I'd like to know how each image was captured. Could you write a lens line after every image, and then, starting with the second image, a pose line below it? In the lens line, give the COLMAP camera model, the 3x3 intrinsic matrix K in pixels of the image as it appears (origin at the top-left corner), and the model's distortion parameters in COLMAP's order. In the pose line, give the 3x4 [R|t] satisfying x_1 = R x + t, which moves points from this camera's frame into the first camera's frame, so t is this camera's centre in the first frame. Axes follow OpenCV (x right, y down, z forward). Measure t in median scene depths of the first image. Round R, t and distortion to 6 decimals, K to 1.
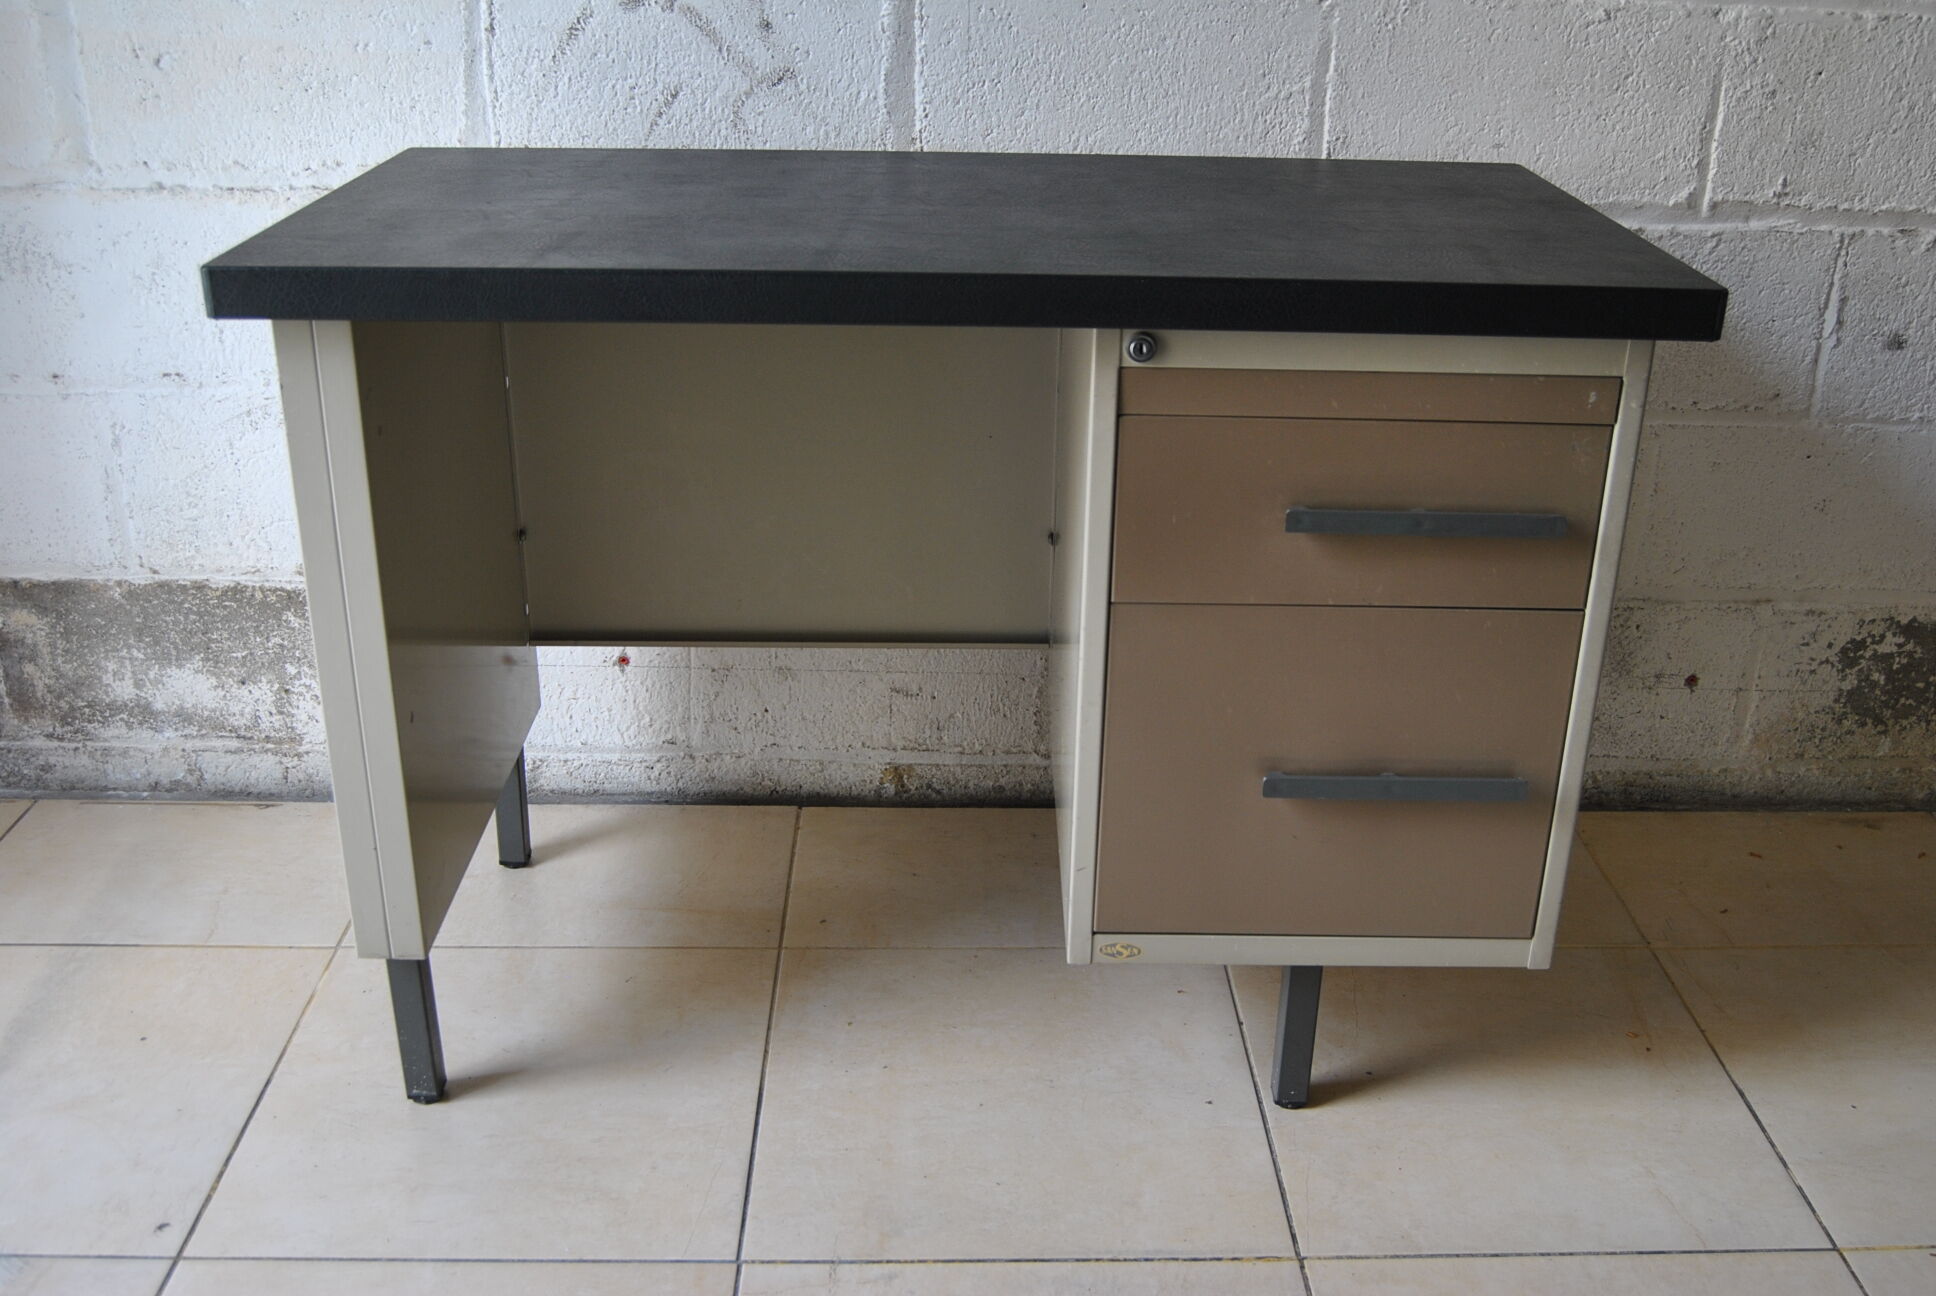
lens RADIAL K [[1846.8, 0, 990.4], [0, 1846.8, 637.1], [0, 0, 1]] dist [-0.072929, 0.019842]
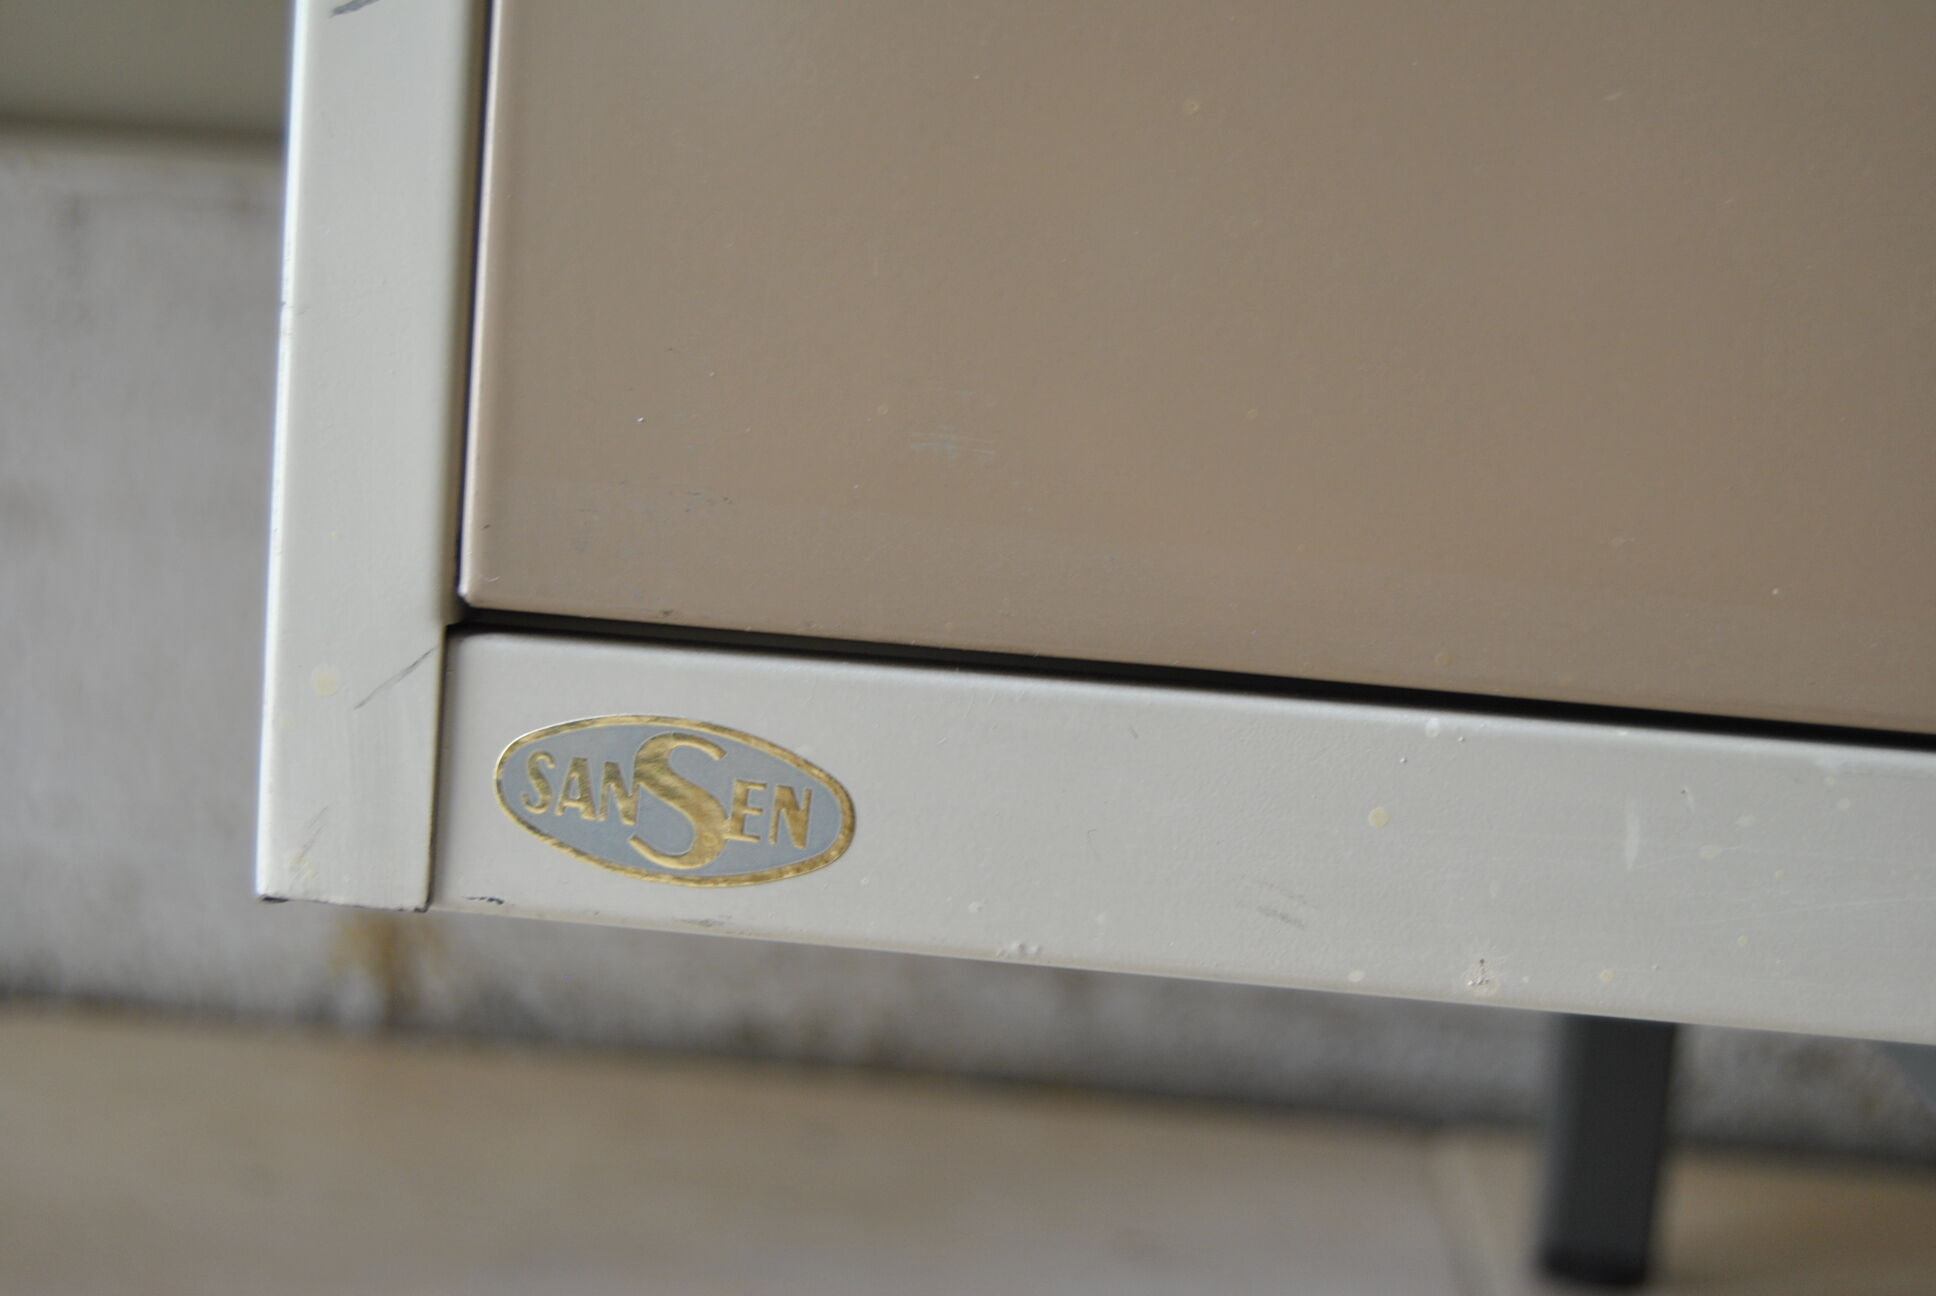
lens RADIAL K [[2808.8, 0, 968.0], [0, 2808.8, 648.0], [0, 0, 1]] dist [0.126390, 0.002028]
pose [[0.993000, 0.066263, -0.097781, 0.087382], [-0.092766, 0.949945, -0.298328, 0.173954], [0.073119, 0.305310, 0.949442, 0.665838]]
